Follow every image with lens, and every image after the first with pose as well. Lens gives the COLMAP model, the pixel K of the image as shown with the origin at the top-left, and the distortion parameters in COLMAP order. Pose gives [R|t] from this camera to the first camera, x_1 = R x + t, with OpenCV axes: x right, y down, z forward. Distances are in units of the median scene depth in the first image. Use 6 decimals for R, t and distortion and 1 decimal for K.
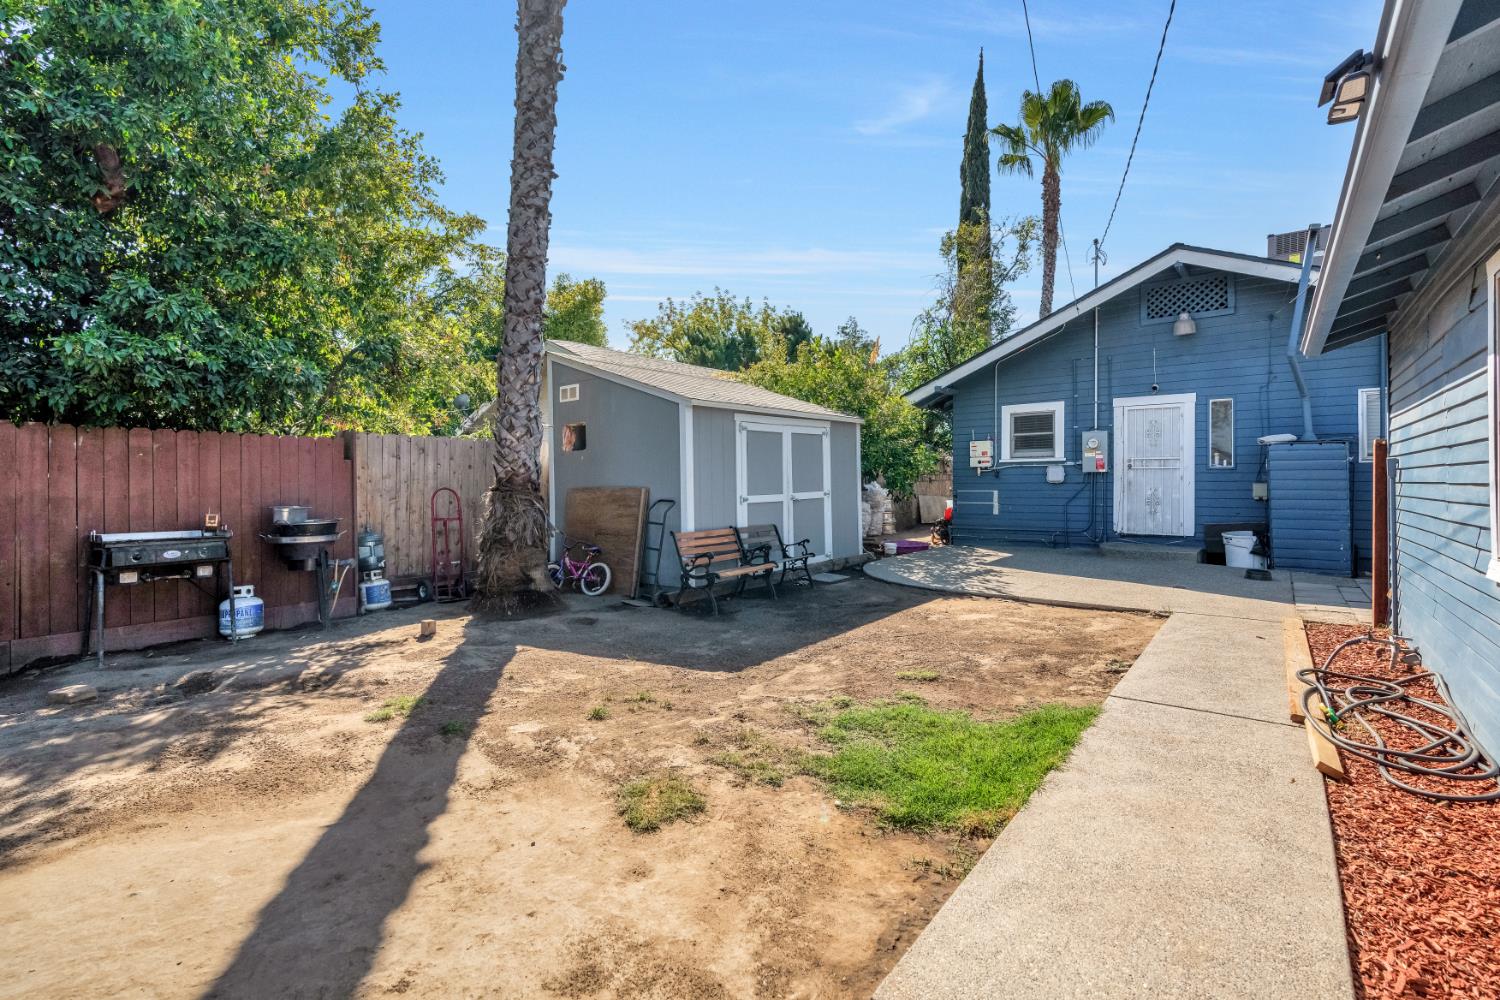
lens RADIAL K [[678.4, 0, 753.4], [0, 678.4, 480.1], [0, 0, 1]] dist [-0.009604, 0.003405]
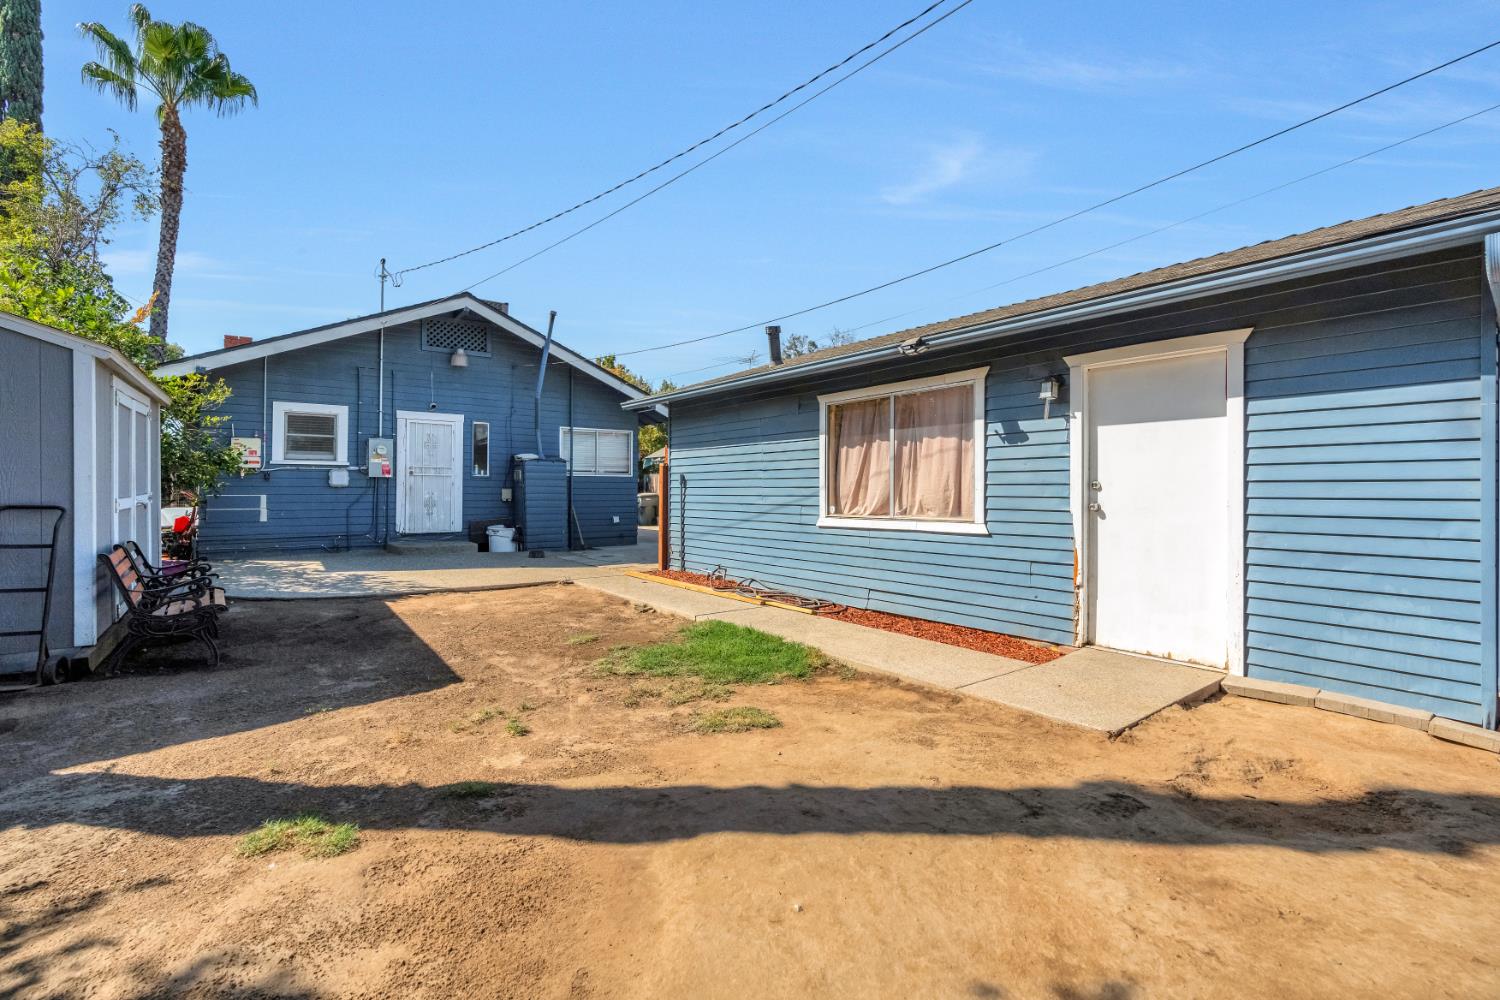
lens RADIAL K [[678.4, 0, 747.3], [0, 678.4, 490.8], [0, 0, 1]] dist [-0.009604, 0.003405]
pose [[0.257544, 0.006367, 0.966246, -0.445659], [-0.009247, 0.999949, -0.004125, 0.010050], [-0.966222, -0.007873, 0.257589, 0.201417]]
